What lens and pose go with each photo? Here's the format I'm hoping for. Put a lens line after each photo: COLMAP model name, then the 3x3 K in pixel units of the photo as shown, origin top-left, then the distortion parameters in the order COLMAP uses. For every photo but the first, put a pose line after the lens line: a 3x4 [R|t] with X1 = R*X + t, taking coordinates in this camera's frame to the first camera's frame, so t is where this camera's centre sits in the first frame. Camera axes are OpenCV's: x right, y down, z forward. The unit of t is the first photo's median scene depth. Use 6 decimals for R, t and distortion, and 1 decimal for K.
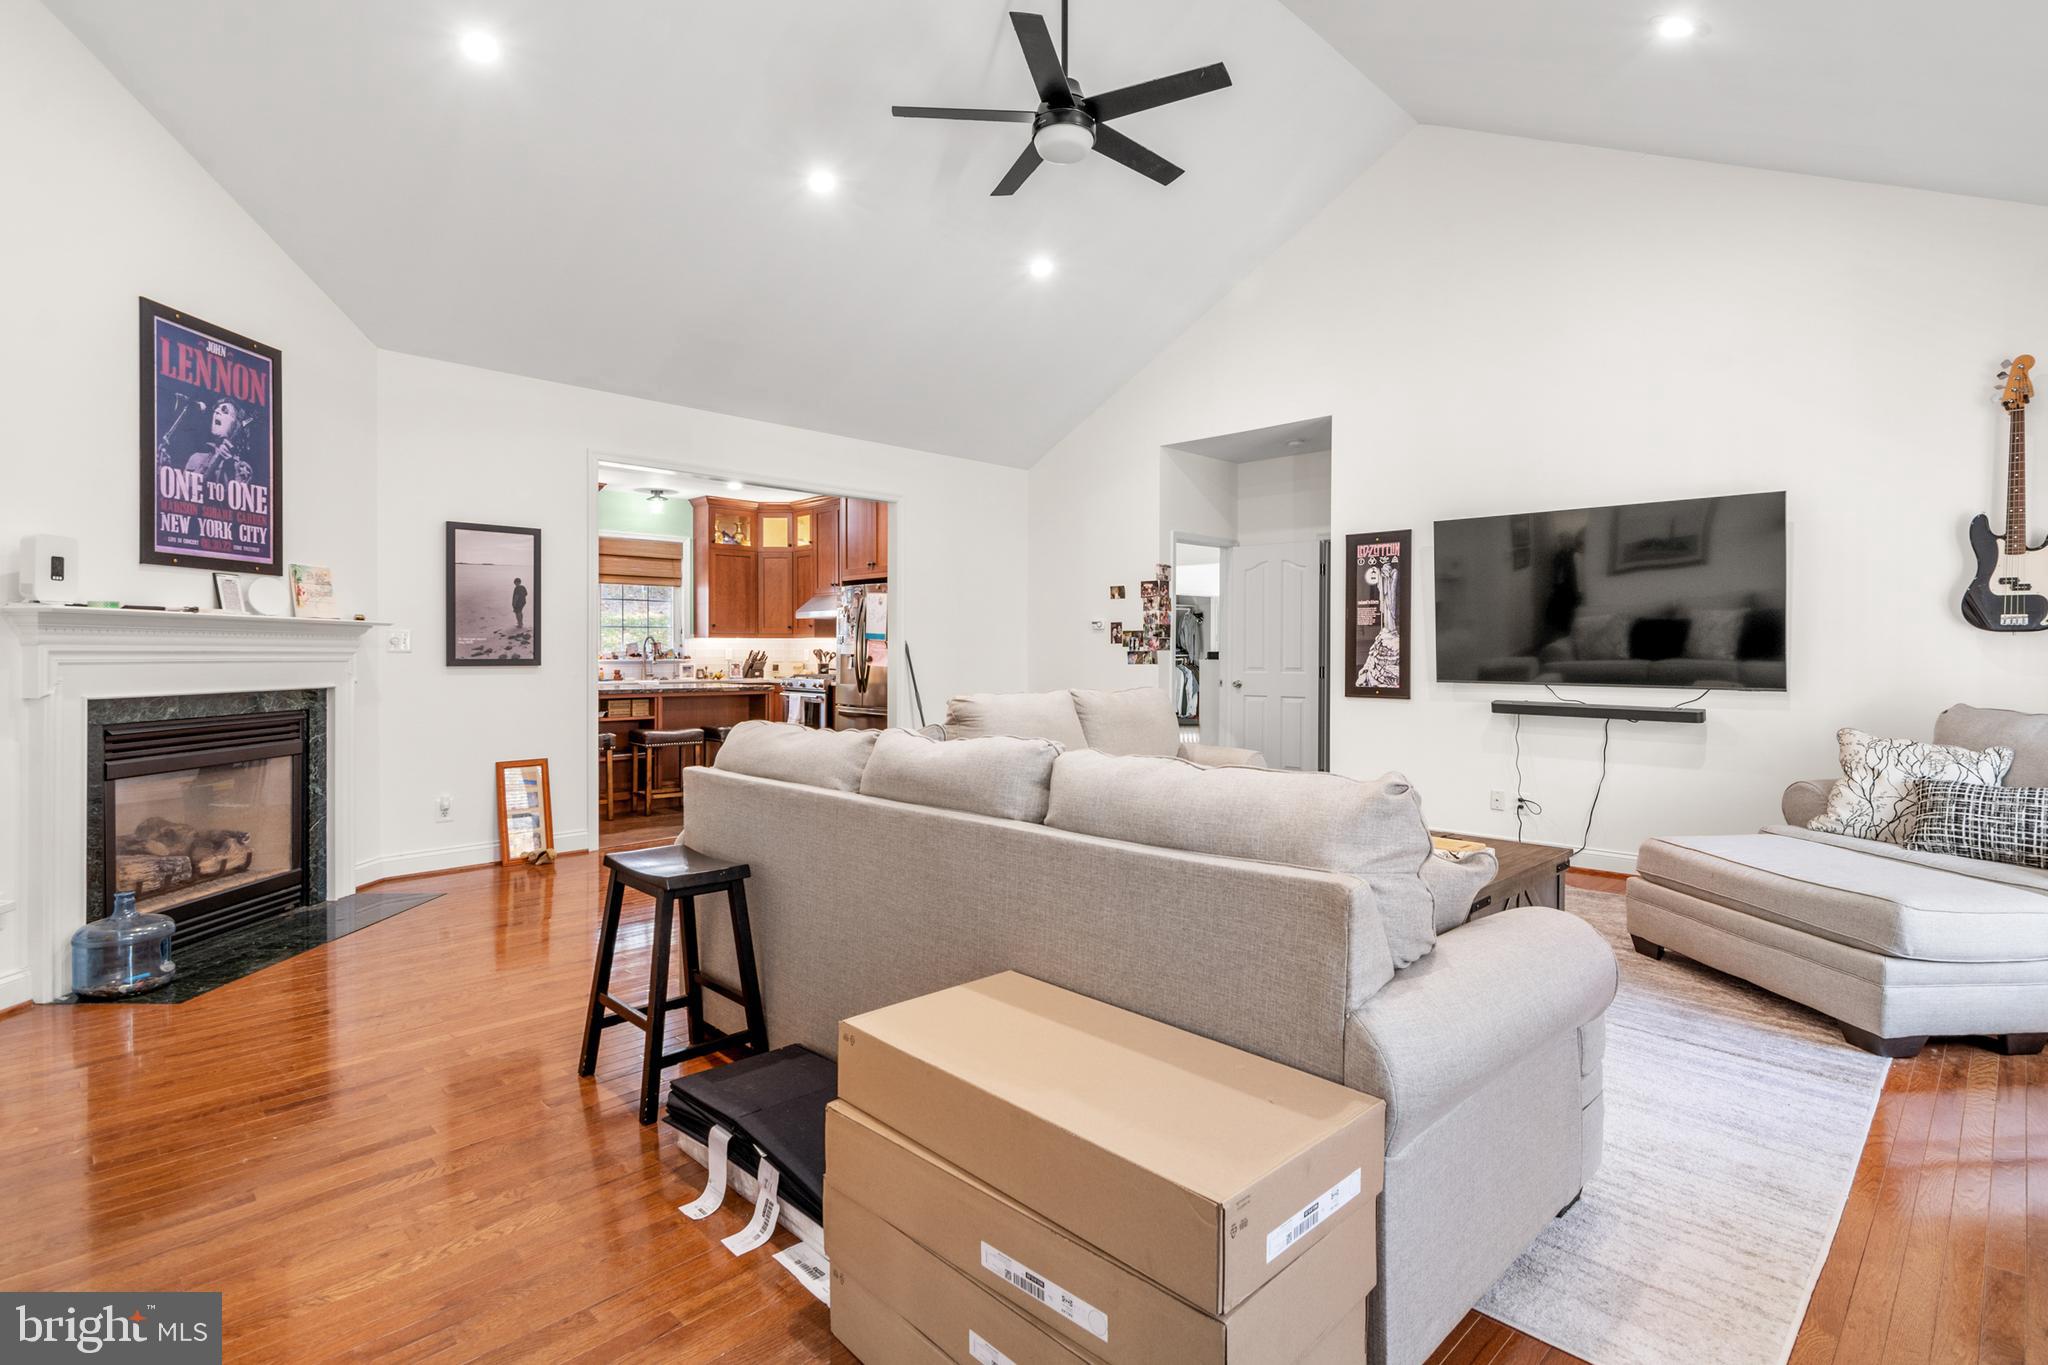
lens RADIAL K [[988.4, 0, 1026.6], [0, 988.4, 658.6], [0, 0, 1]] dist [-0.015946, -0.000854]
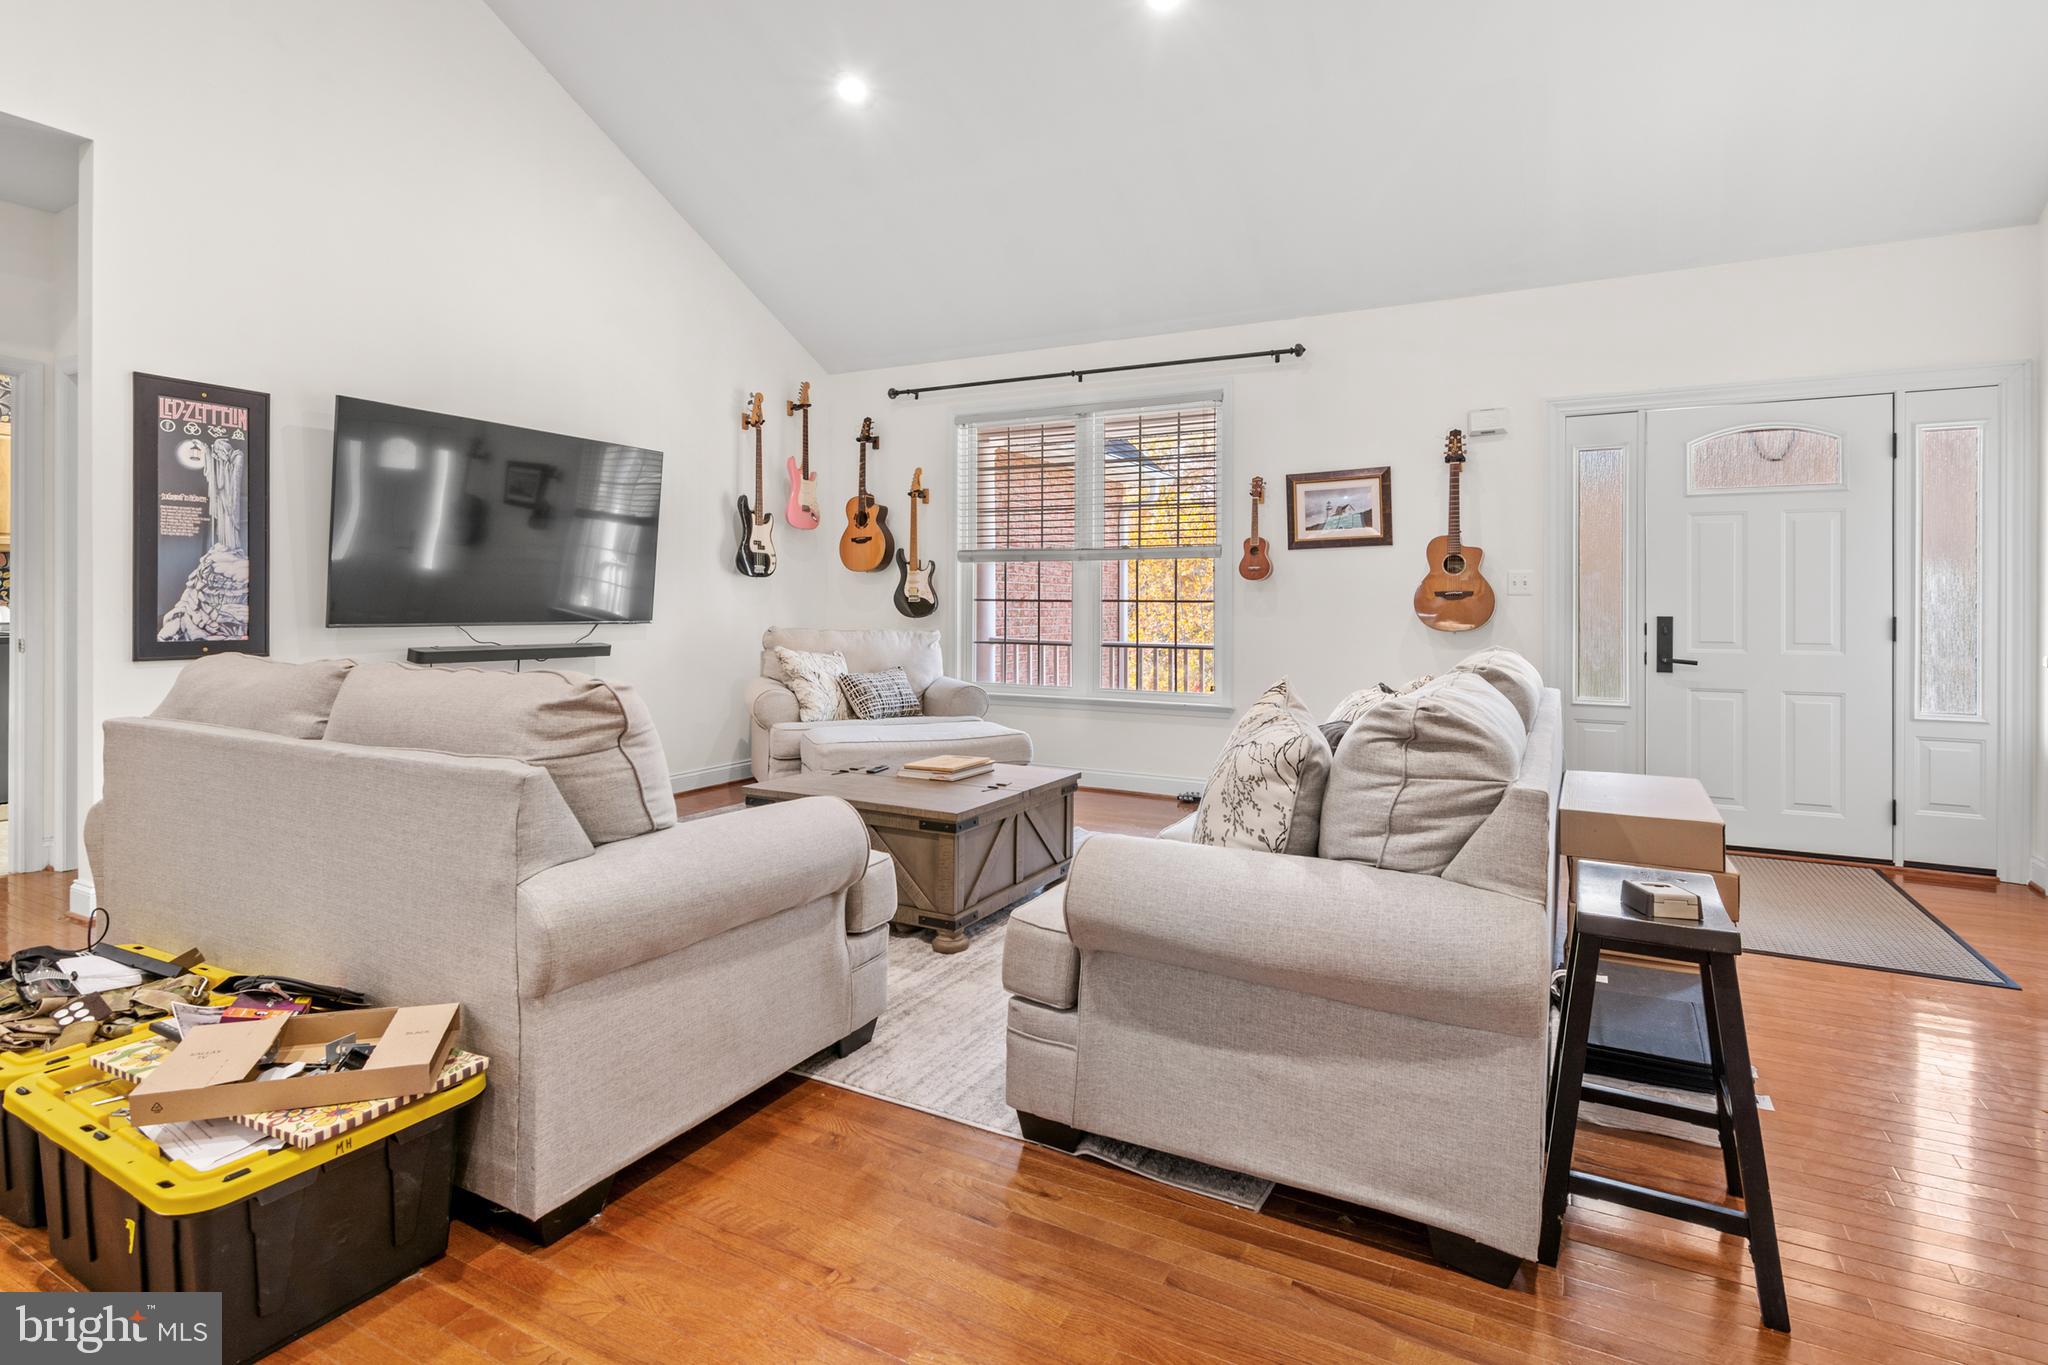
lens RADIAL K [[1011.0, 0, 1032.1], [0, 1011.0, 614.7], [0, 0, 1]] dist [-0.000188, -0.000018]
pose [[-0.294281, -0.015986, 0.955585, -0.394935], [-0.000992, 0.999865, 0.016422, 0.002612], [-0.955718, 0.003885, -0.294257, 0.717523]]
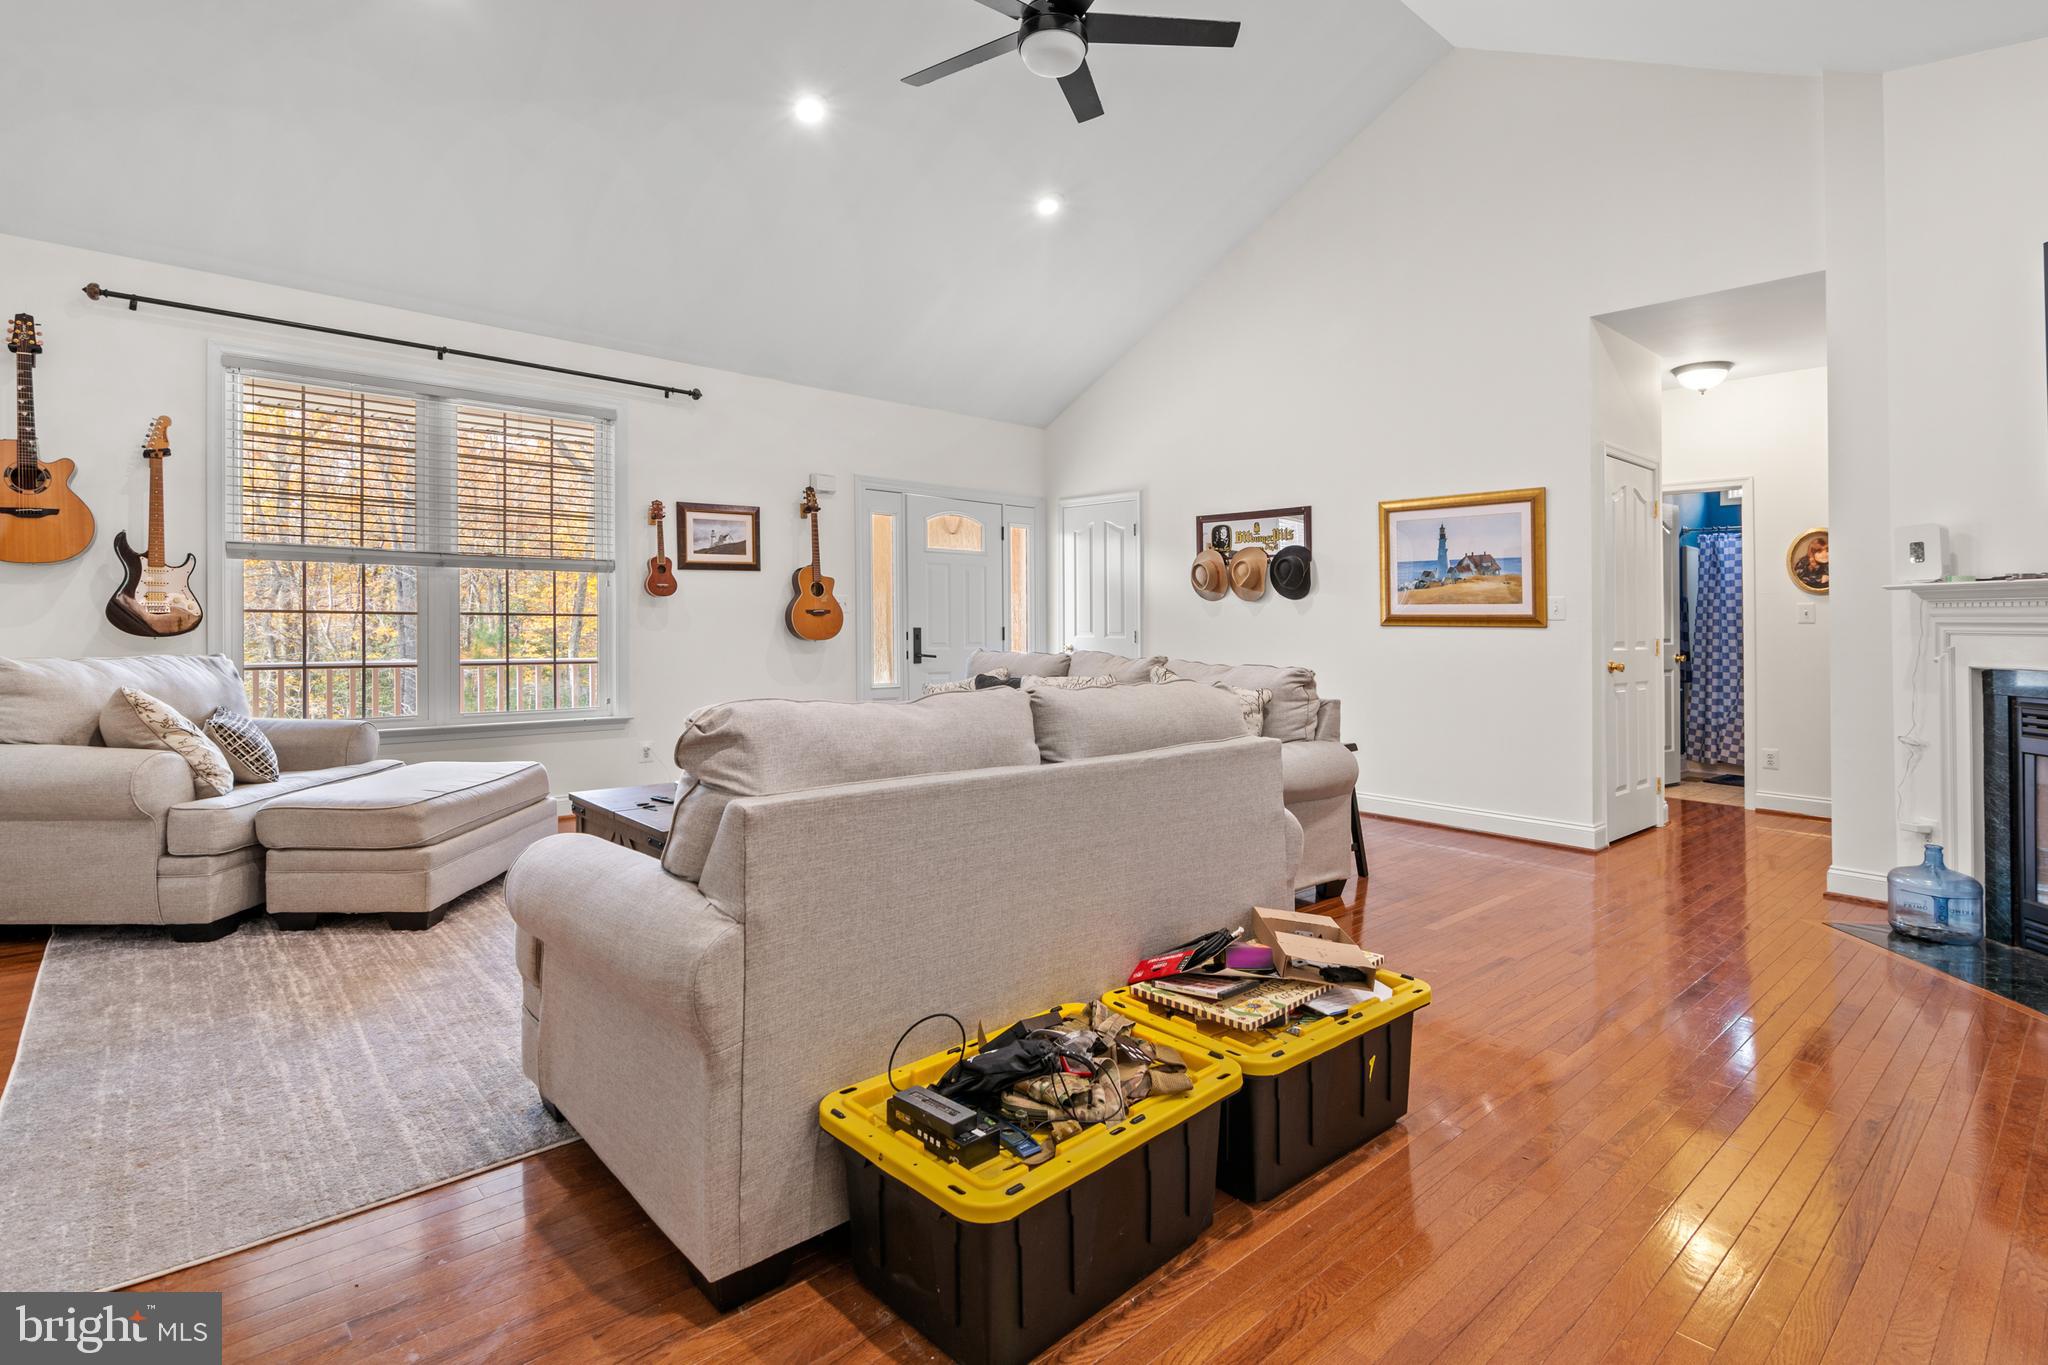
lens RADIAL K [[1011.0, 0, 1032.1], [0, 1011.0, 614.7], [0, 0, 1]] dist [-0.000188, -0.000018]
pose [[-0.998907, -0.014259, 0.044506, 0.013855], [-0.014262, 0.999898, 0.000241, -0.001461], [-0.044505, -0.000394, -0.999009, 1.226497]]
